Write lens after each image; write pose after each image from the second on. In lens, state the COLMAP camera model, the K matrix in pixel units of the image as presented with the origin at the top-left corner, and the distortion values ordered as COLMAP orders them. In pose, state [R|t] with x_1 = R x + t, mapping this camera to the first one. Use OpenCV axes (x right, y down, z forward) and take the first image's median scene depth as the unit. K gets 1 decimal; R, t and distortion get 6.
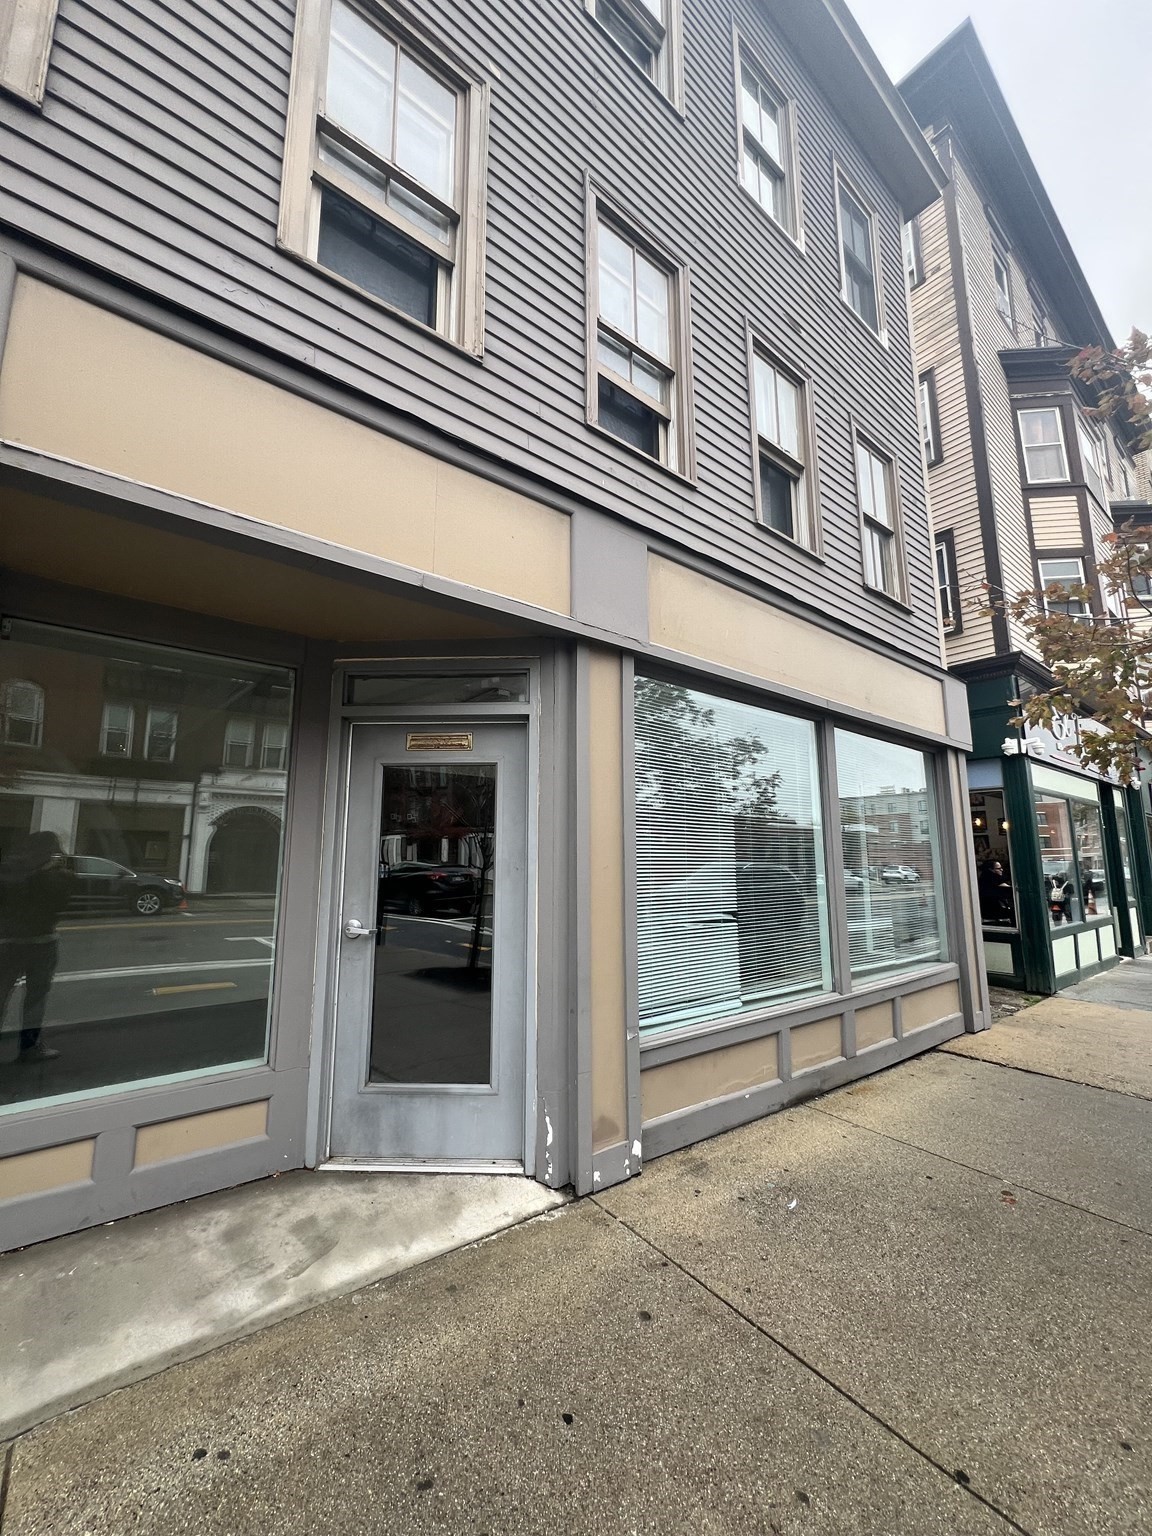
lens RADIAL K [[613.8, 0, 576.7], [0, 613.8, 768.7], [0, 0, 1]] dist [-0.000737, 0.000572]
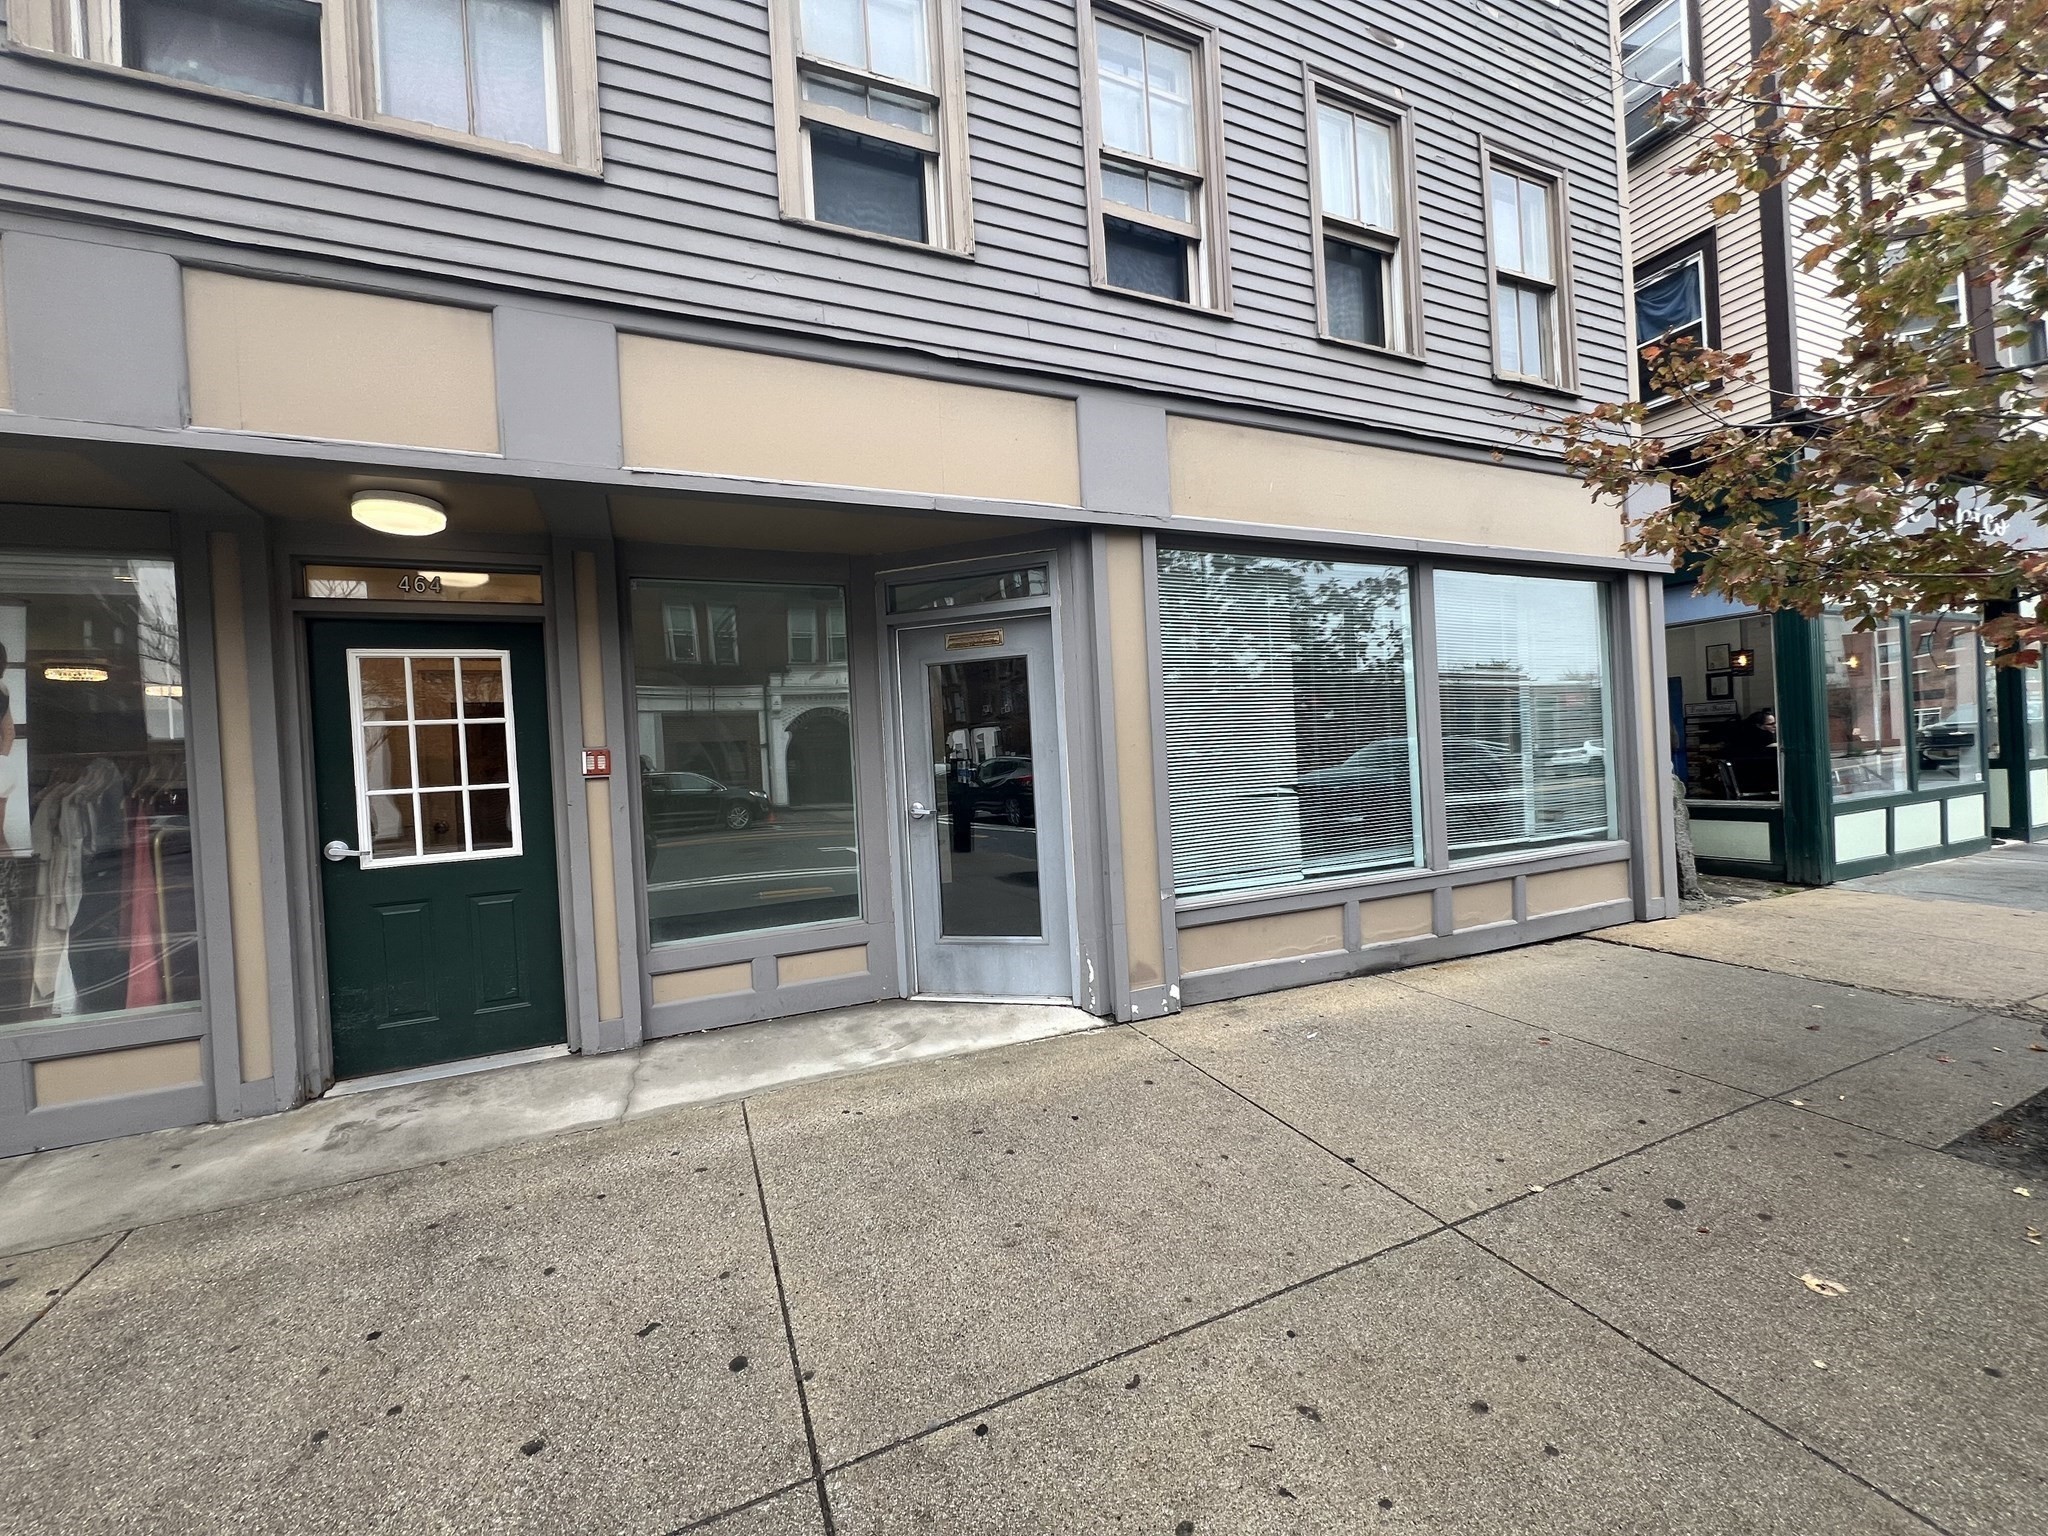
lens RADIAL K [[818.4, 0, 1026.7], [0, 818.4, 767.9], [0, 0, 1]] dist [-0.000737, 0.000572]
pose [[0.967549, -0.050025, -0.247682, 0.218737], [0.089888, 0.984230, 0.152351, -0.033530], [0.236155, -0.169671, 0.956788, -0.407930]]
